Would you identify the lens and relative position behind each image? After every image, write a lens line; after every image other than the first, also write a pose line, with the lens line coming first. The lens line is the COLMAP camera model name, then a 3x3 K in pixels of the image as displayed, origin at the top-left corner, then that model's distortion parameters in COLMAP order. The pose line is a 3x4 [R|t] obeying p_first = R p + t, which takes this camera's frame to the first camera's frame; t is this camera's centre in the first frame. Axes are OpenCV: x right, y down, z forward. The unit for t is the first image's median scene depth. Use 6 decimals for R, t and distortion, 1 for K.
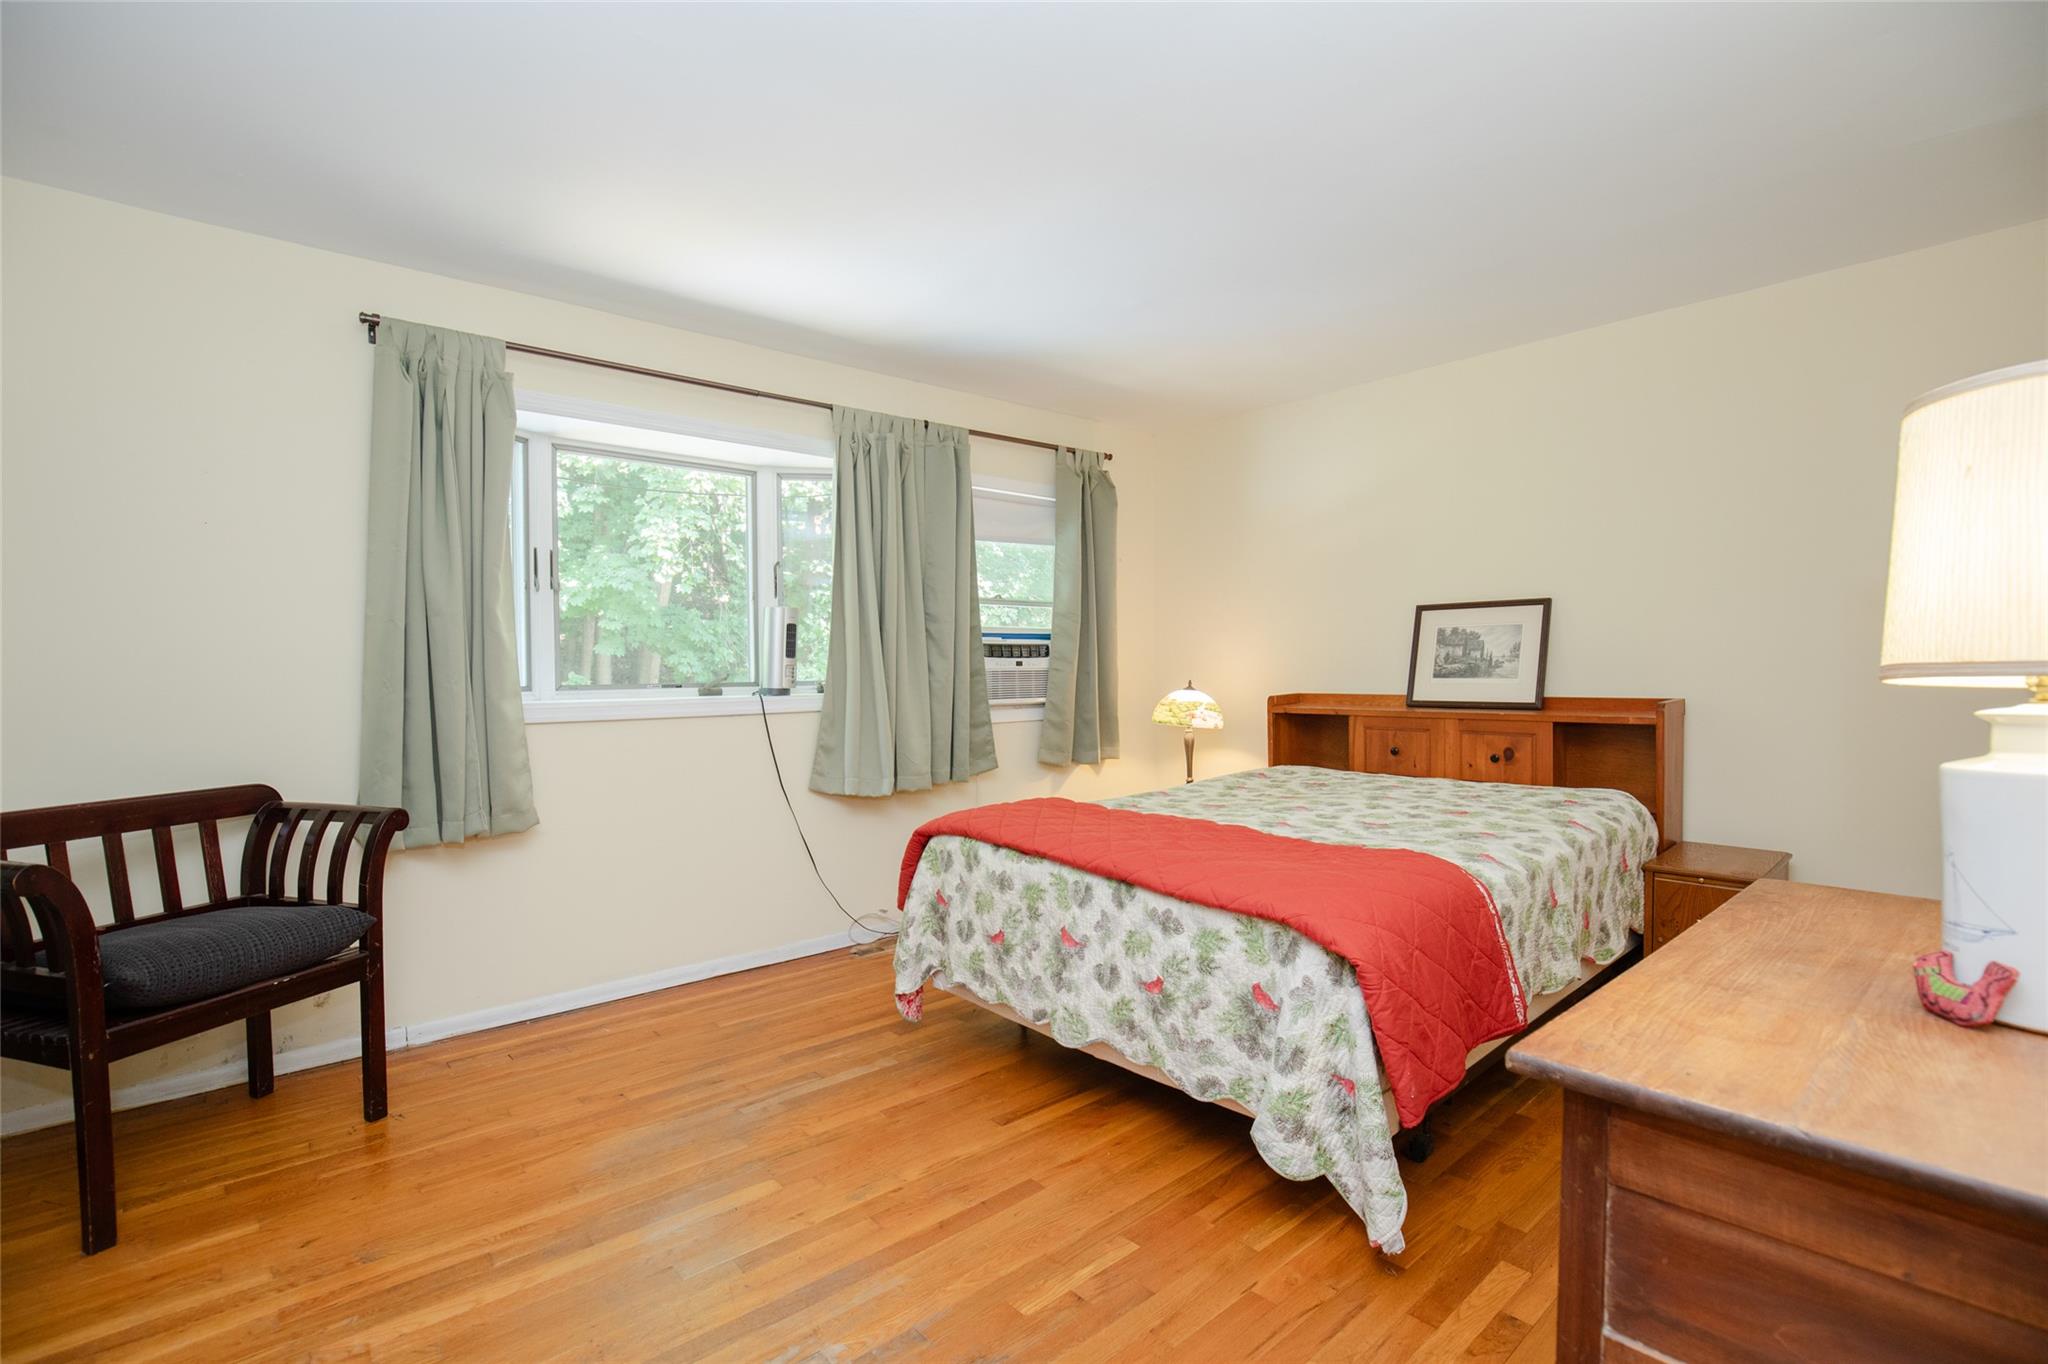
lens RADIAL K [[944.6, 0, 1028.7], [0, 944.6, 685.6], [0, 0, 1]] dist [-0.034120, 0.005779]
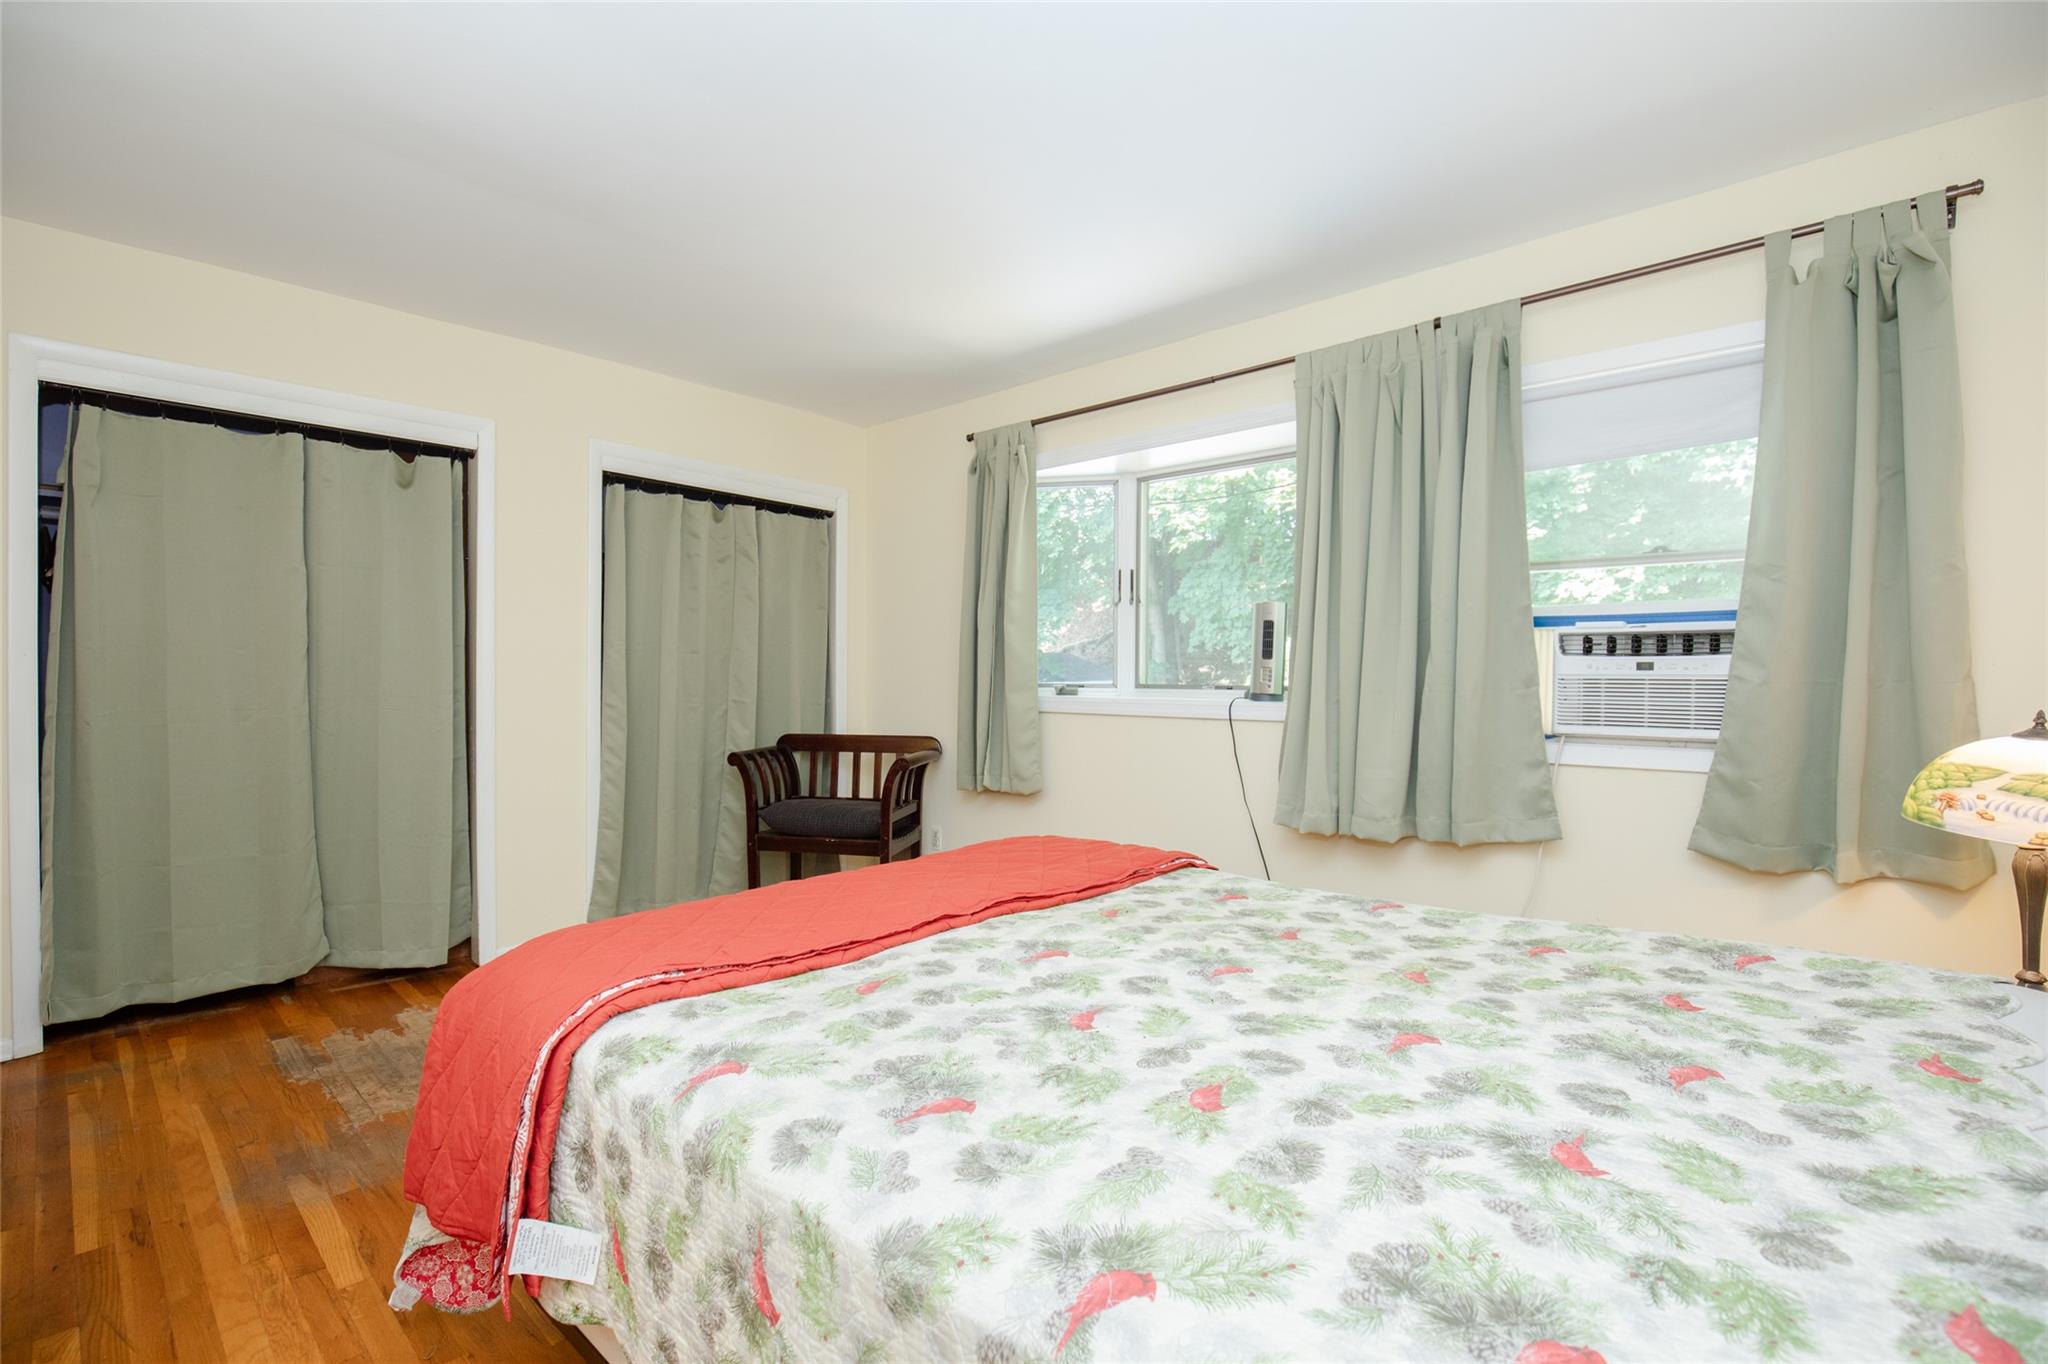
lens RADIAL K [[944.6, 0, 1028.7], [0, 944.6, 685.6], [0, 0, 1]] dist [-0.034120, 0.005779]
pose [[0.083933, 0.022335, -0.996221, 0.519363], [-0.020583, 0.999574, 0.020676, -0.015821], [0.996259, 0.018770, 0.084357, 0.594616]]
